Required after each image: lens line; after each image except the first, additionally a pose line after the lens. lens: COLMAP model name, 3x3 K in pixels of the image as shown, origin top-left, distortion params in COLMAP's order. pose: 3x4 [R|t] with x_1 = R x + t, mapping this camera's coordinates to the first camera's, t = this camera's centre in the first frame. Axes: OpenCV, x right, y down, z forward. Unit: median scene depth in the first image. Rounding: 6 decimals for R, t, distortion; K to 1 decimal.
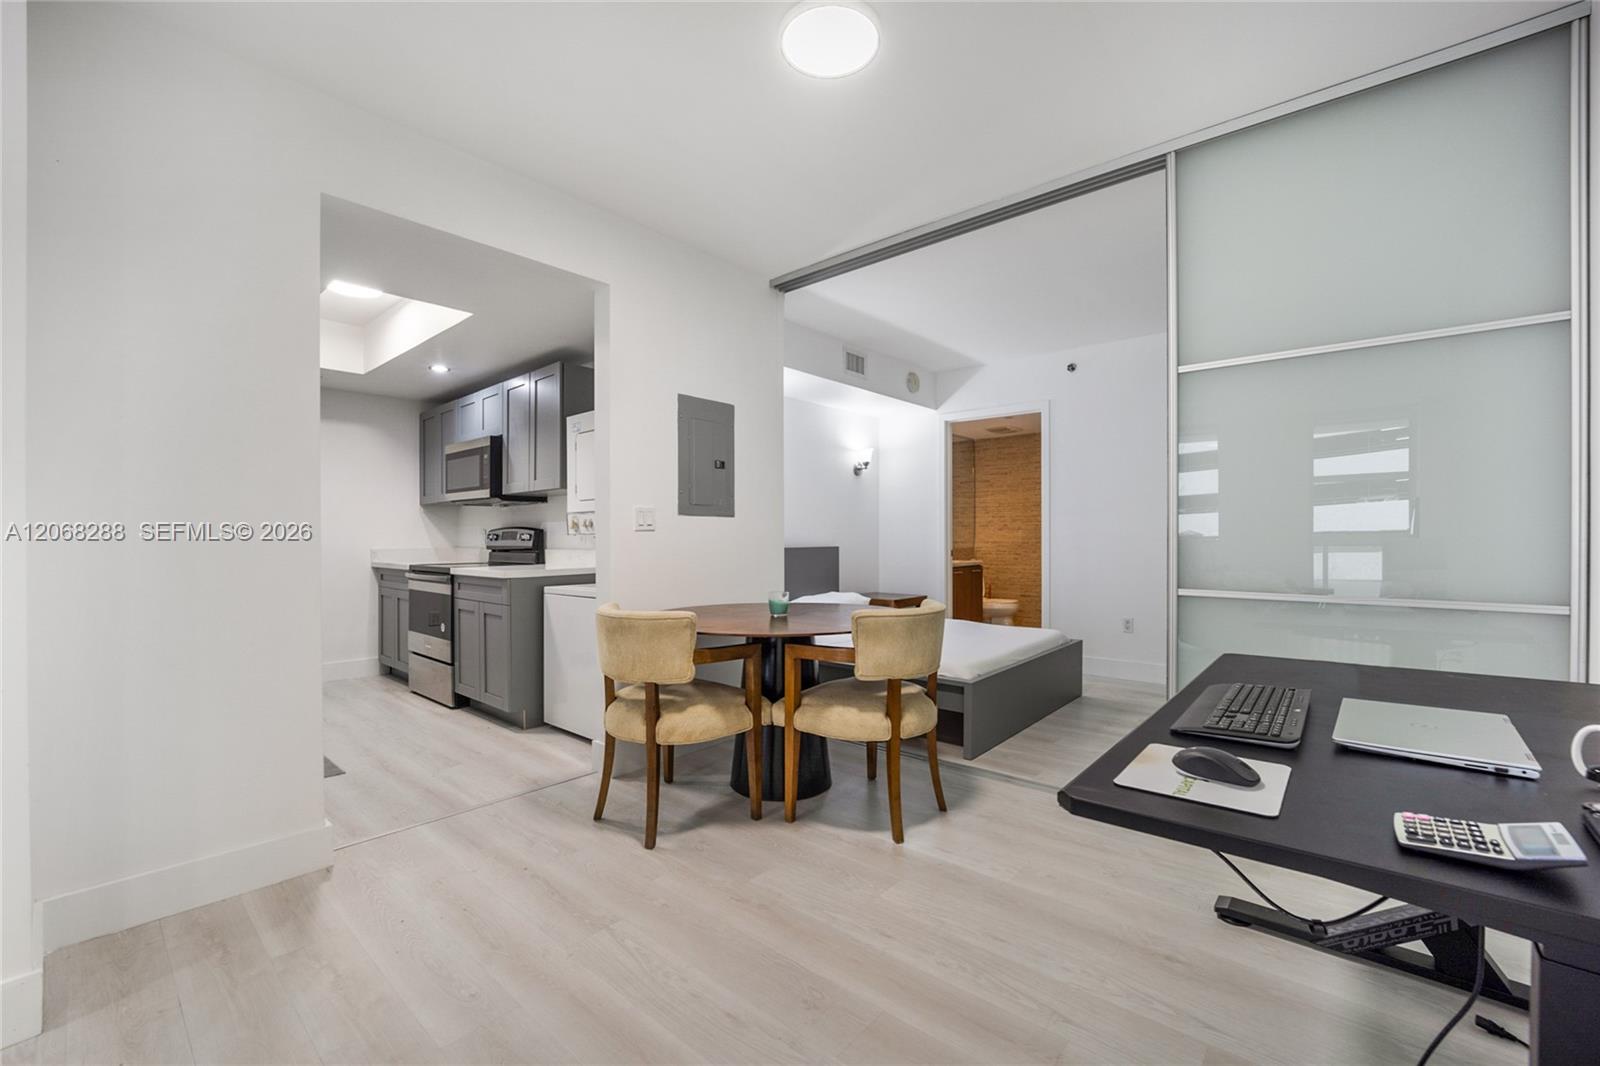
lens RADIAL K [[651.9, 0, 798.5], [0, 651.9, 541.1], [0, 0, 1]] dist [-0.003542, -0.000001]
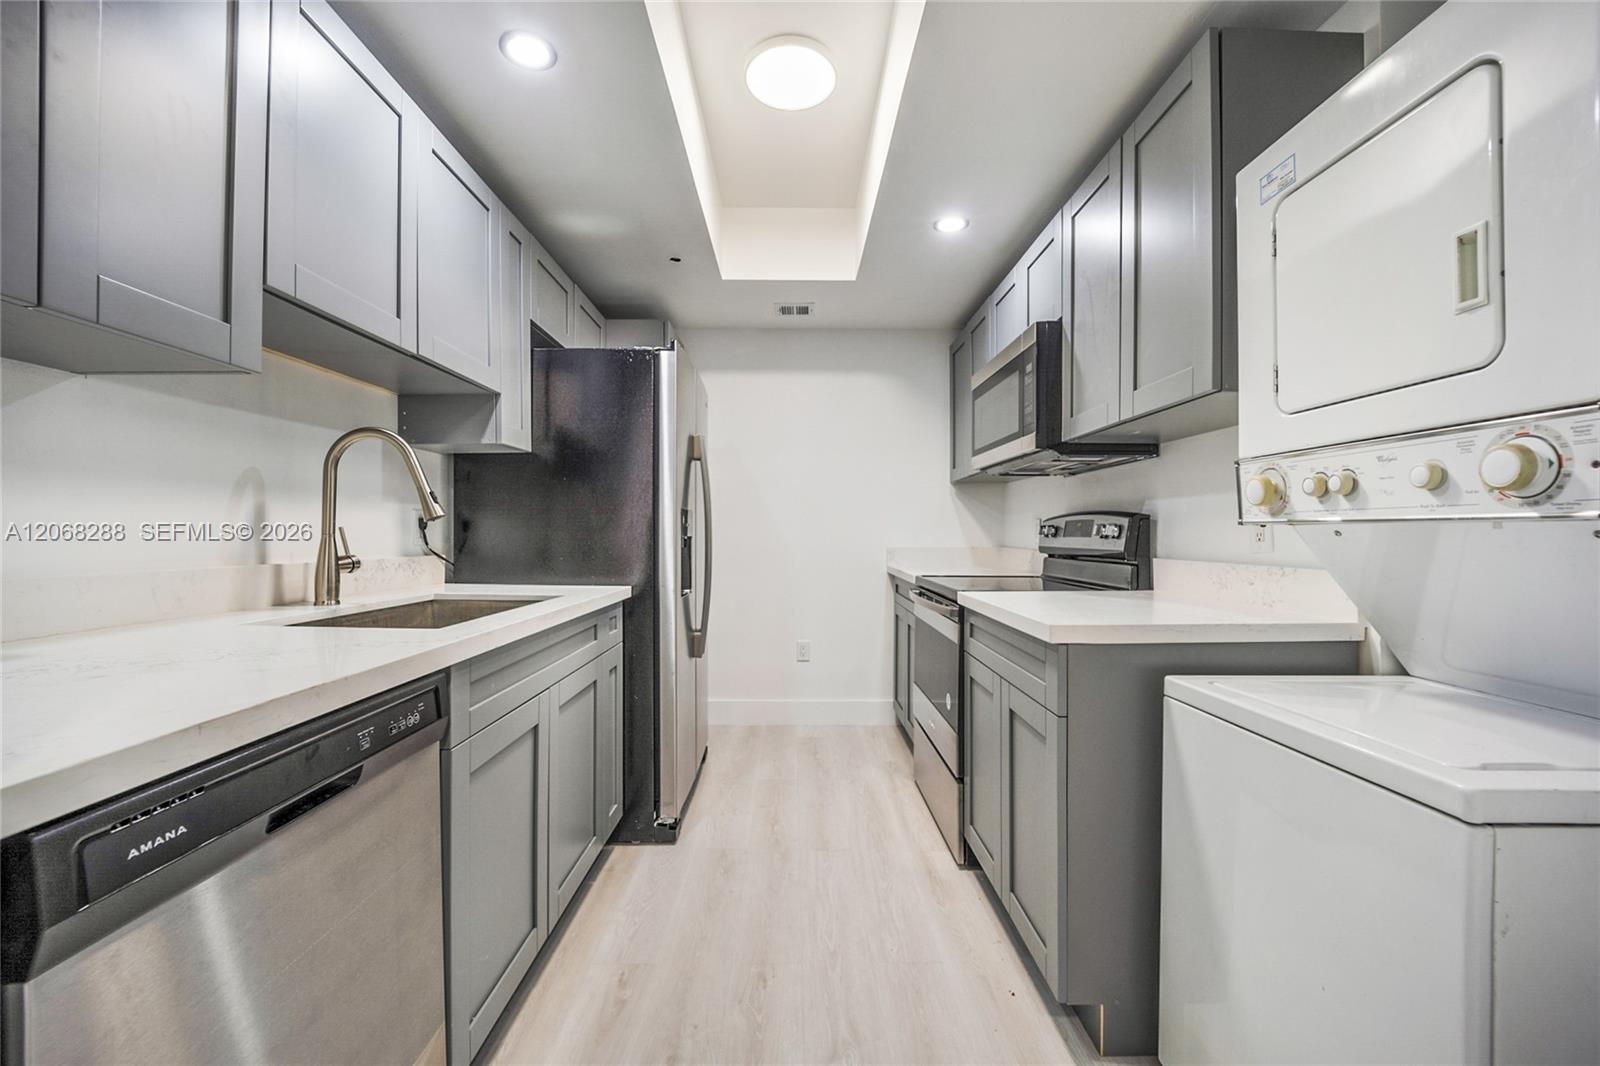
lens RADIAL K [[651.9, 0, 793.8], [0, 651.9, 534.0], [0, 0, 1]] dist [-0.003542, -0.000001]
pose [[0.659836, 0.006974, -0.751377, -0.223619], [-0.007305, 0.999969, 0.002867, -0.004145], [0.751374, 0.003597, 0.659866, 0.535309]]
